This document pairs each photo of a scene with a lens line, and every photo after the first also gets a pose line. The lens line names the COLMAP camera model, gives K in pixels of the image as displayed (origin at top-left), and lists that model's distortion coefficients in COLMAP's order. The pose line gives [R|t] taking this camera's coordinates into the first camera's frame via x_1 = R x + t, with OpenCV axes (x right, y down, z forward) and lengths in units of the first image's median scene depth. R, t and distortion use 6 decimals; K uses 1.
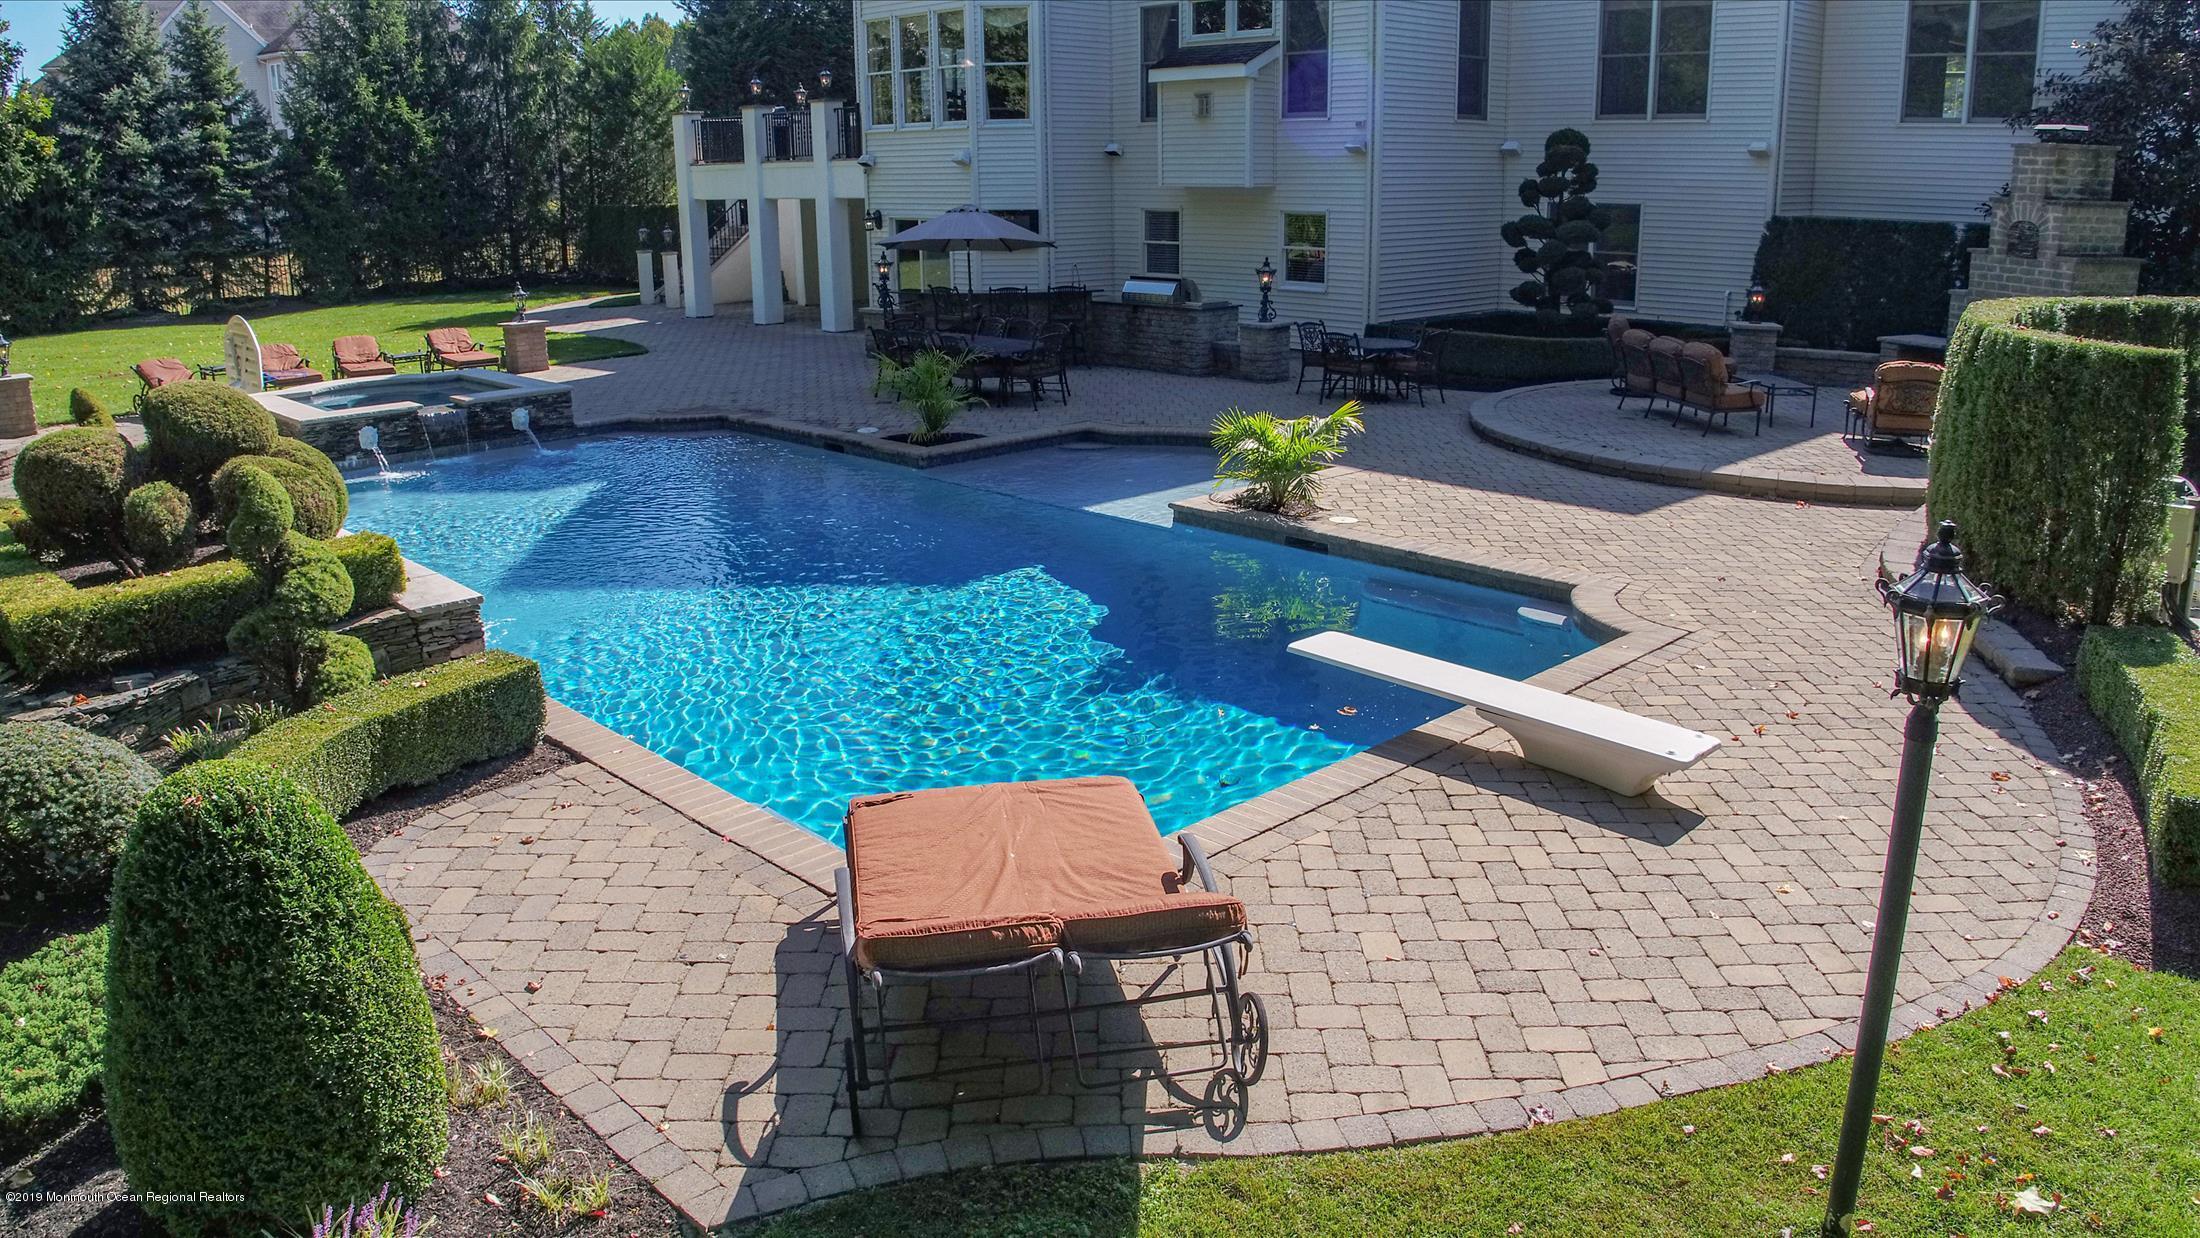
lens RADIAL K [[1557.4, 0, 1106.7], [0, 1557.4, 593.3], [0, 0, 1]] dist [-0.127136, 0.022685]
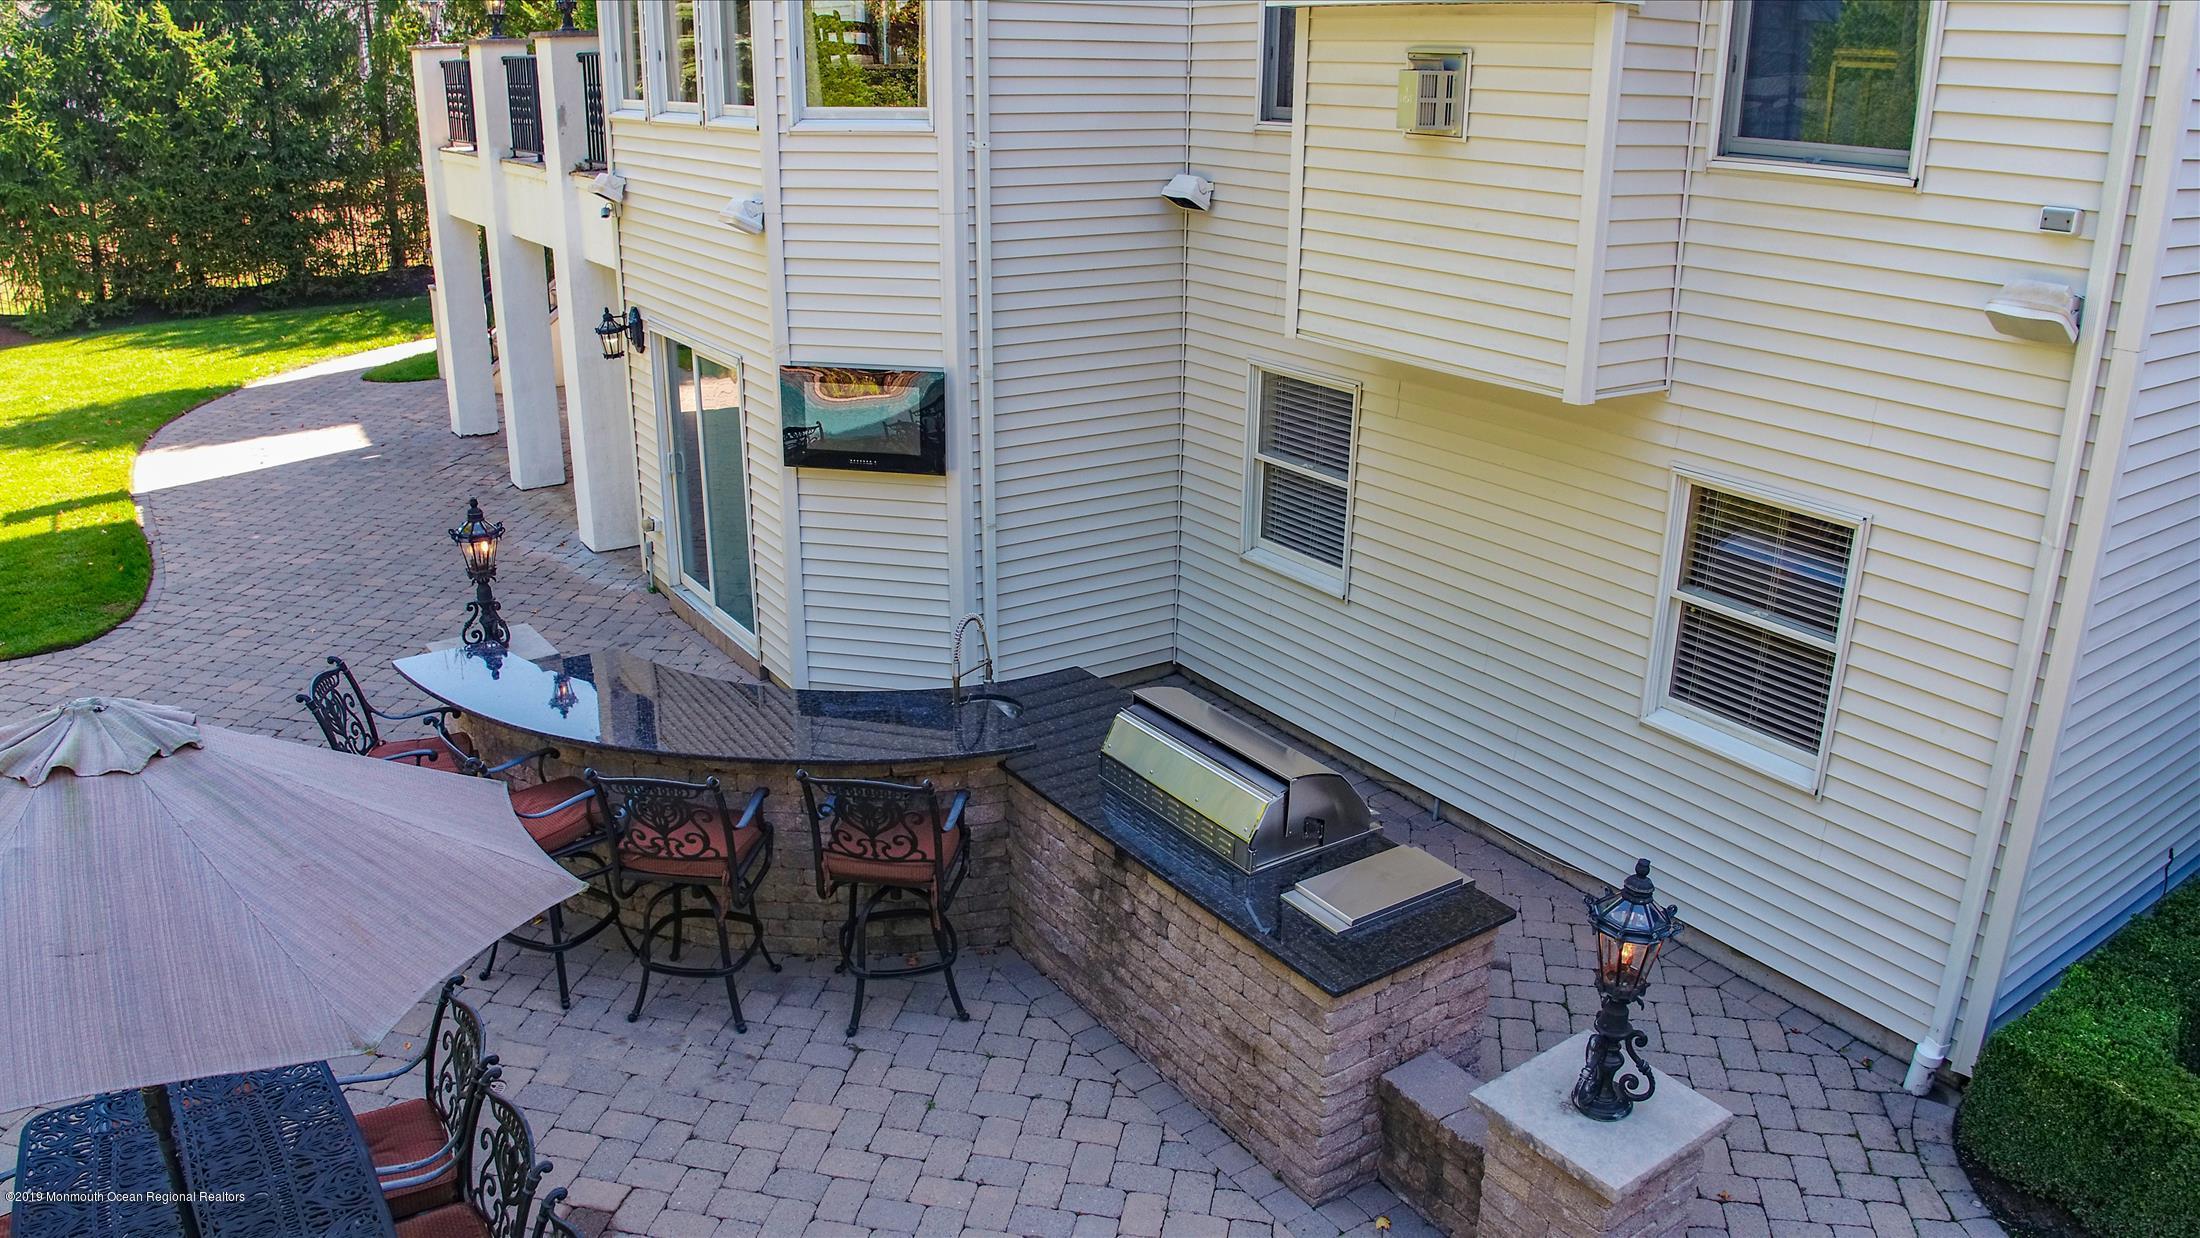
lens RADIAL K [[1557.4, 0, 1106.7], [0, 1557.4, 593.3], [0, 0, 1]] dist [-0.127136, 0.022685]
pose [[0.985167, 0.075574, -0.154059, 0.055032], [-0.066216, 0.995686, 0.064999, -0.247932], [0.158306, -0.053833, 0.985921, 0.729883]]
